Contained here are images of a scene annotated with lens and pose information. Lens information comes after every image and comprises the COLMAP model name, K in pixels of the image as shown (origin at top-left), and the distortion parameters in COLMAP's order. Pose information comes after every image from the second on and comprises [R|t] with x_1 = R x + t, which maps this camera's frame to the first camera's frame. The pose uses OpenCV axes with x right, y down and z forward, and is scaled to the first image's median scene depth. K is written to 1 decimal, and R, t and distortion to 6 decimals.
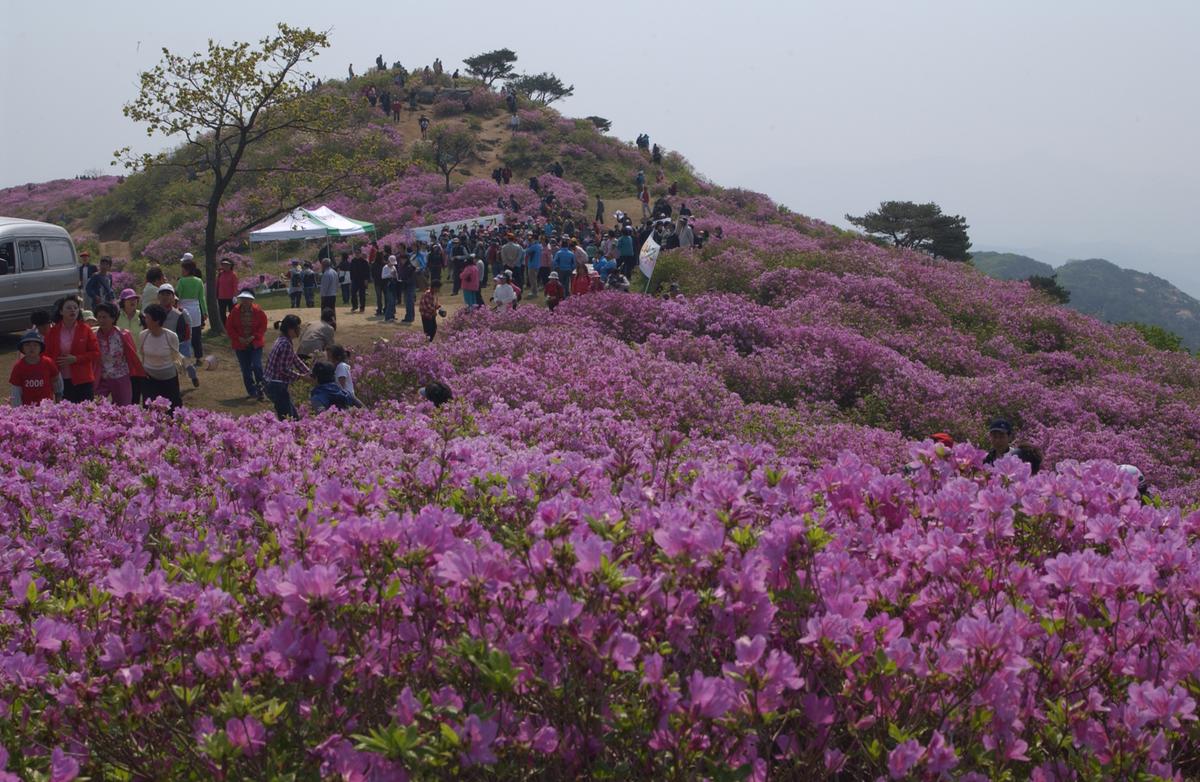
lens RADIAL K [[1028.5, 0, 561.1], [0, 1028.5, 387.2], [0, 0, 1]] dist [-0.128158, 0.081367]
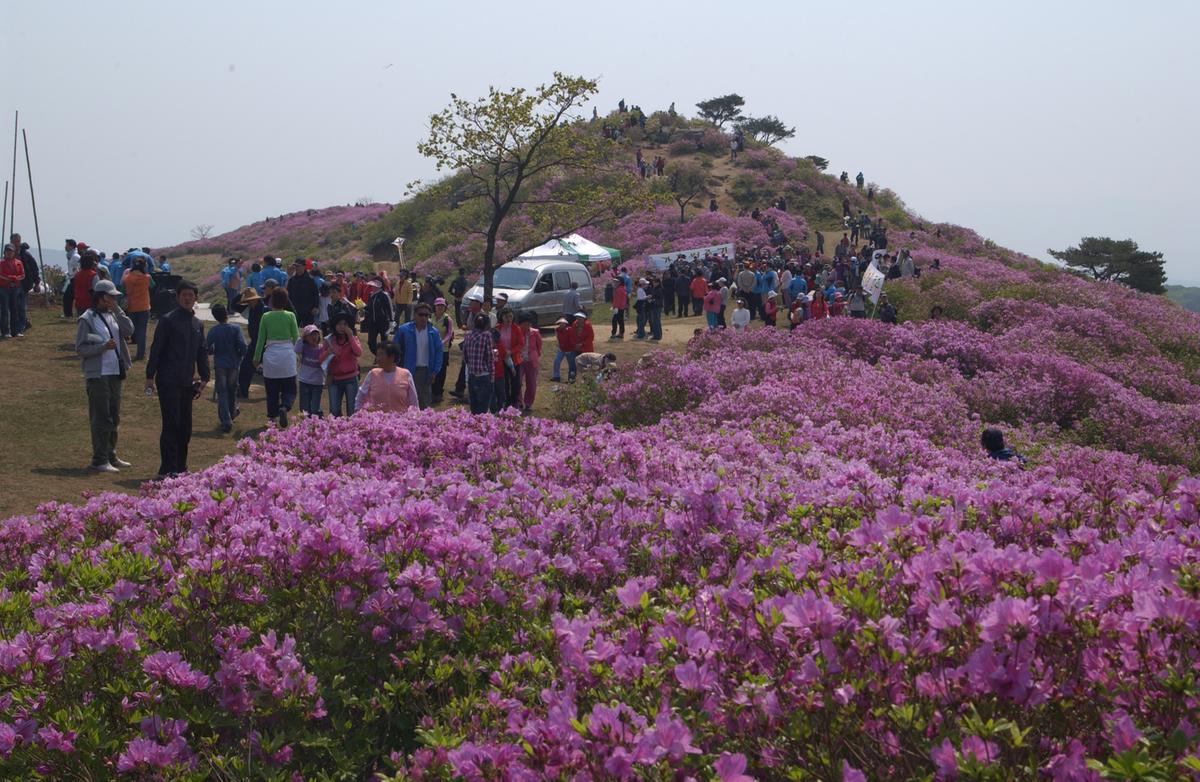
lens RADIAL K [[923.0, 0, 600.0], [0, 923.0, 391.0], [0, 0, 1]] dist [-0.099944, 0.005357]
pose [[0.993185, 0.027954, -0.113145, -0.101639], [-0.028099, 0.999605, 0.000310, -0.006565], [0.113109, 0.002872, 0.993578, -0.007364]]
